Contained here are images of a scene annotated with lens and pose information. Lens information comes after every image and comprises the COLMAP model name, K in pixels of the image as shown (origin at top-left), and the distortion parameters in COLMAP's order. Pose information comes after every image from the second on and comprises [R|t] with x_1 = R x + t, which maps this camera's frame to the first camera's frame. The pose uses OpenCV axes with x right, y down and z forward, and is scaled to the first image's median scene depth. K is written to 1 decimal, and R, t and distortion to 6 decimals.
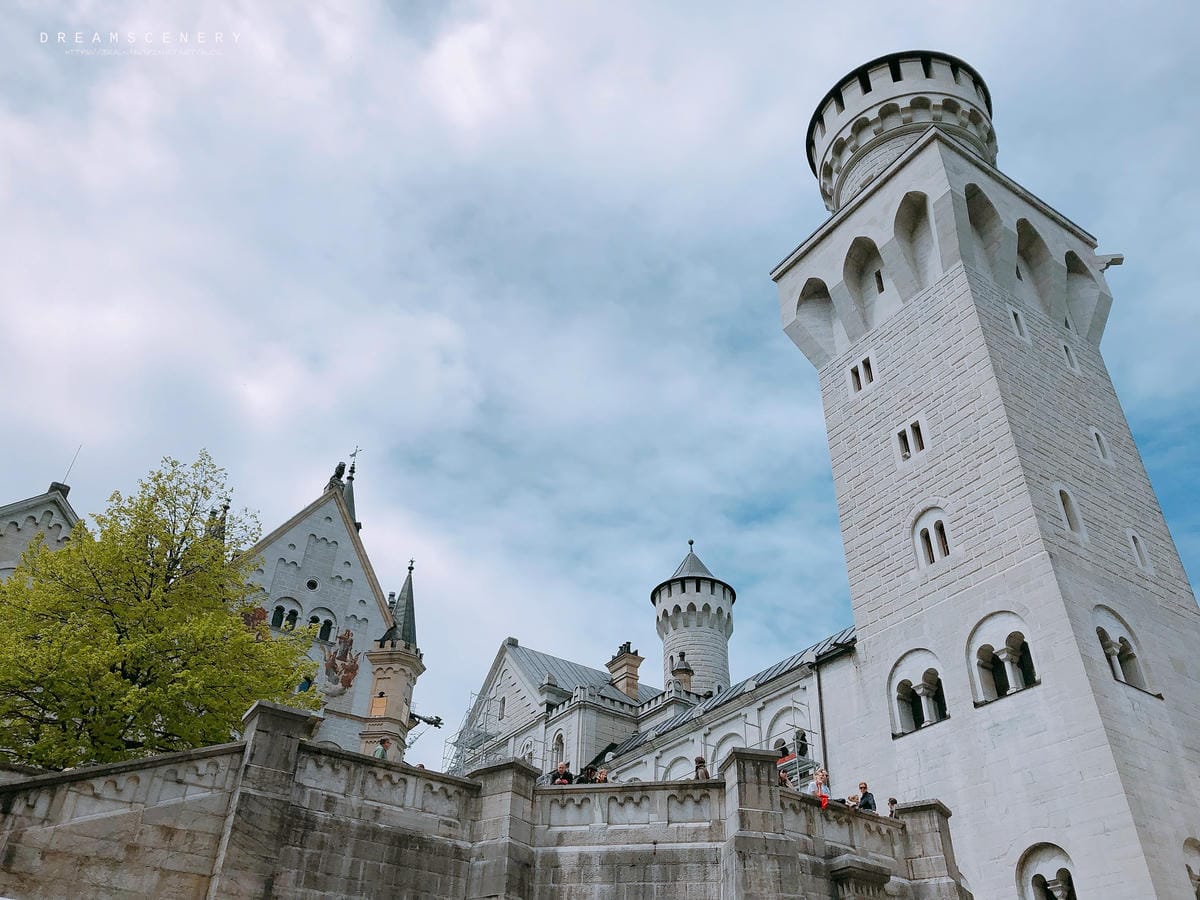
lens RADIAL K [[993.1, 0, 604.6], [0, 993.1, 445.4], [0, 0, 1]] dist [0.024189, -0.018858]
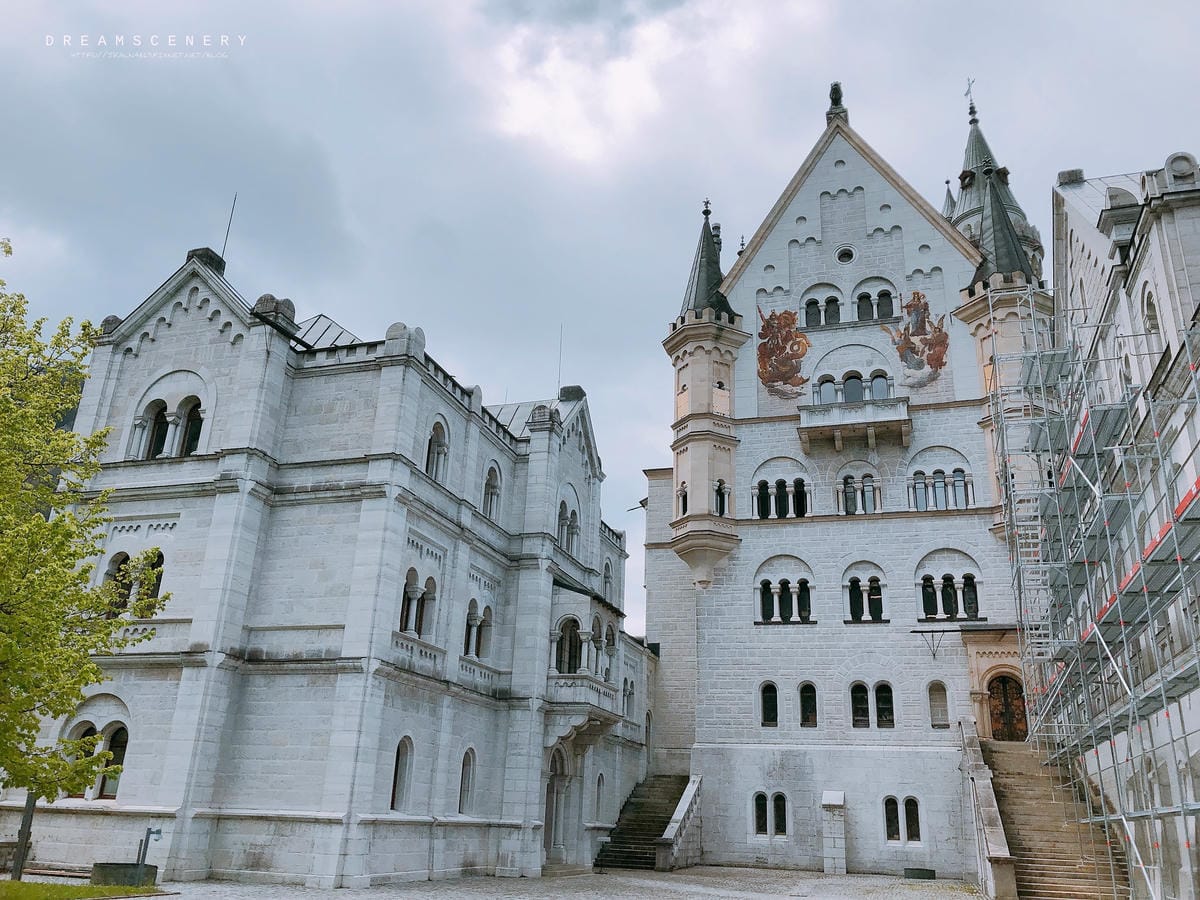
lens RADIAL K [[993.1, 0, 599.1], [0, 993.1, 439.7], [0, 0, 1]] dist [0.024189, -0.018858]
pose [[0.634712, -0.289996, -0.716270, 0.122645], [0.455231, 0.889318, 0.043338, 0.277981], [0.624424, -0.353575, 0.696476, 0.667063]]
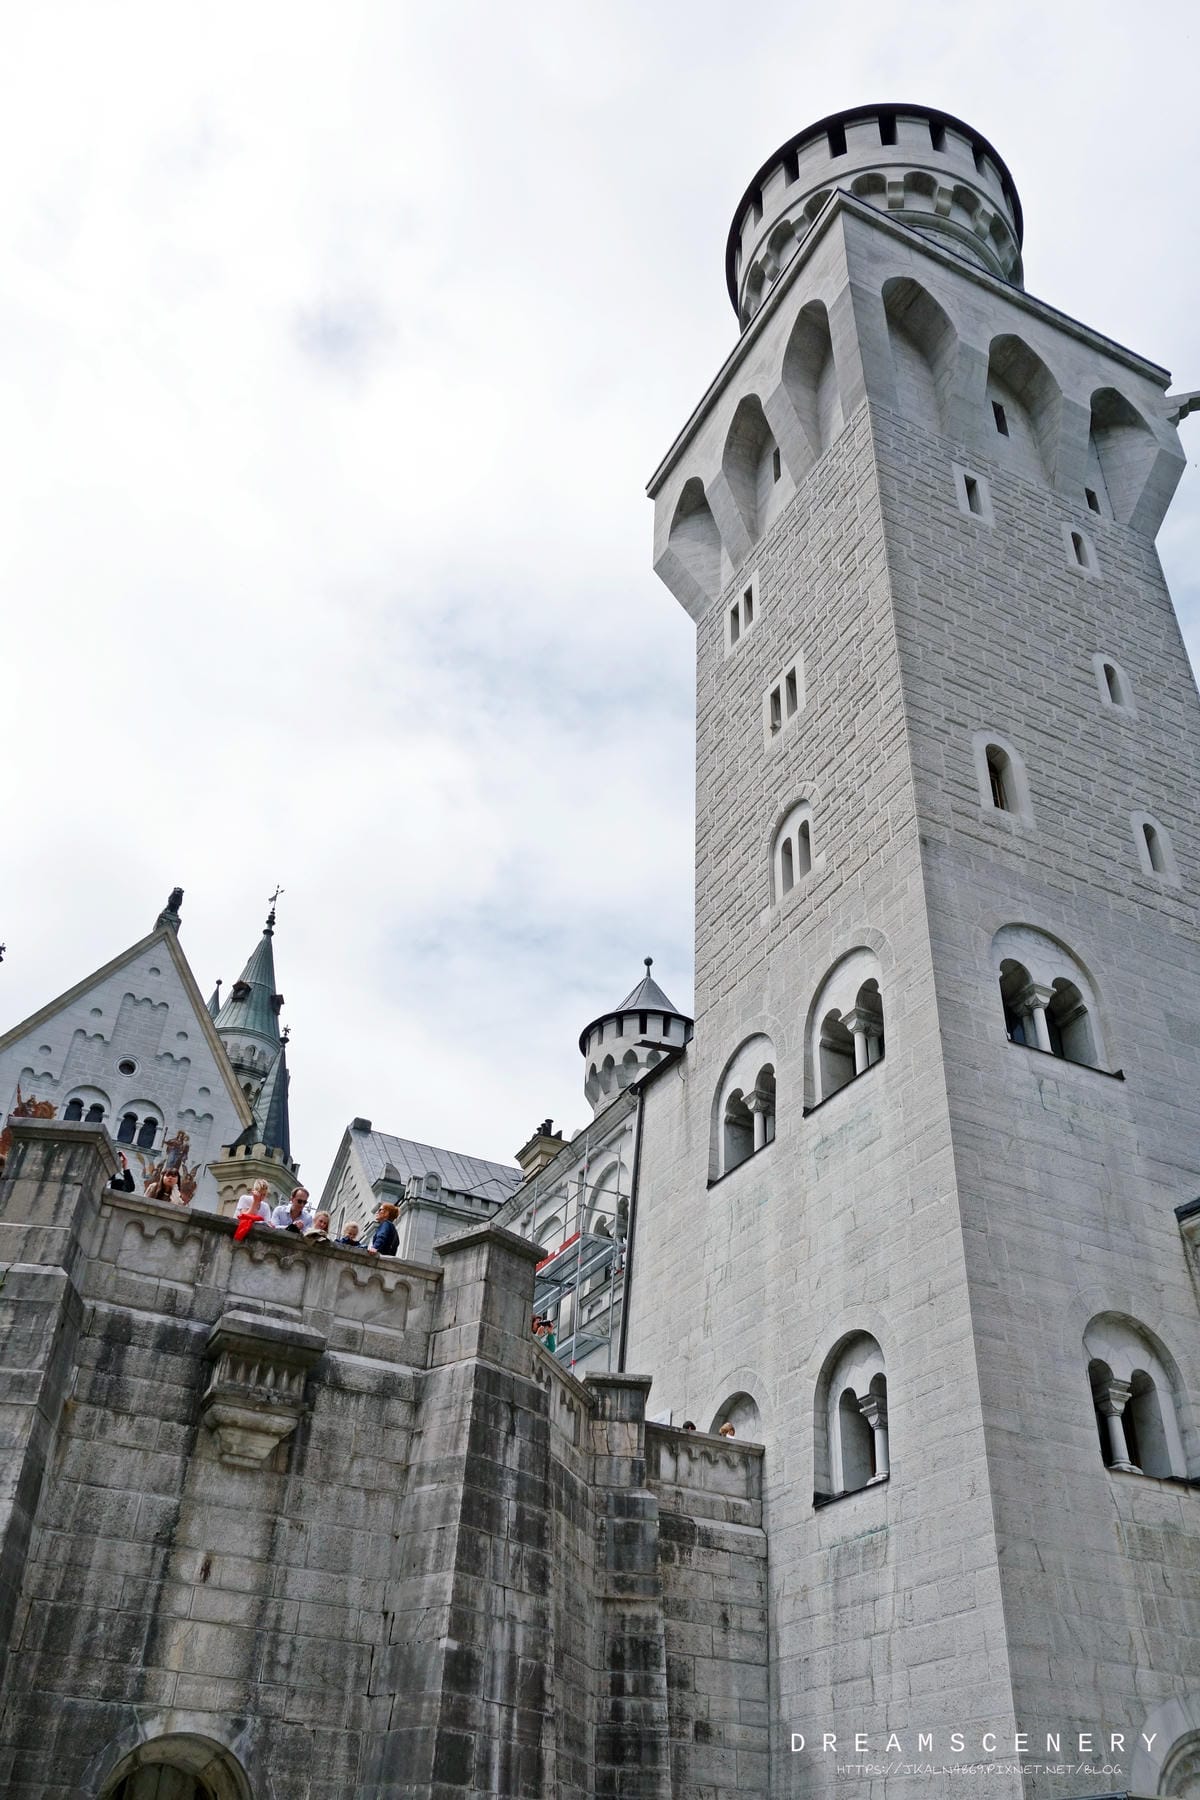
lens RADIAL K [[1442.8, 0, 602.6], [0, 1442.8, 905.4], [0, 0, 1]] dist [0.000461, -0.002637]
pose [[0.992451, -0.060328, -0.106777, 0.257469], [0.060374, 0.998172, -0.002809, 0.100944], [0.106751, -0.003659, 0.994279, 0.125592]]
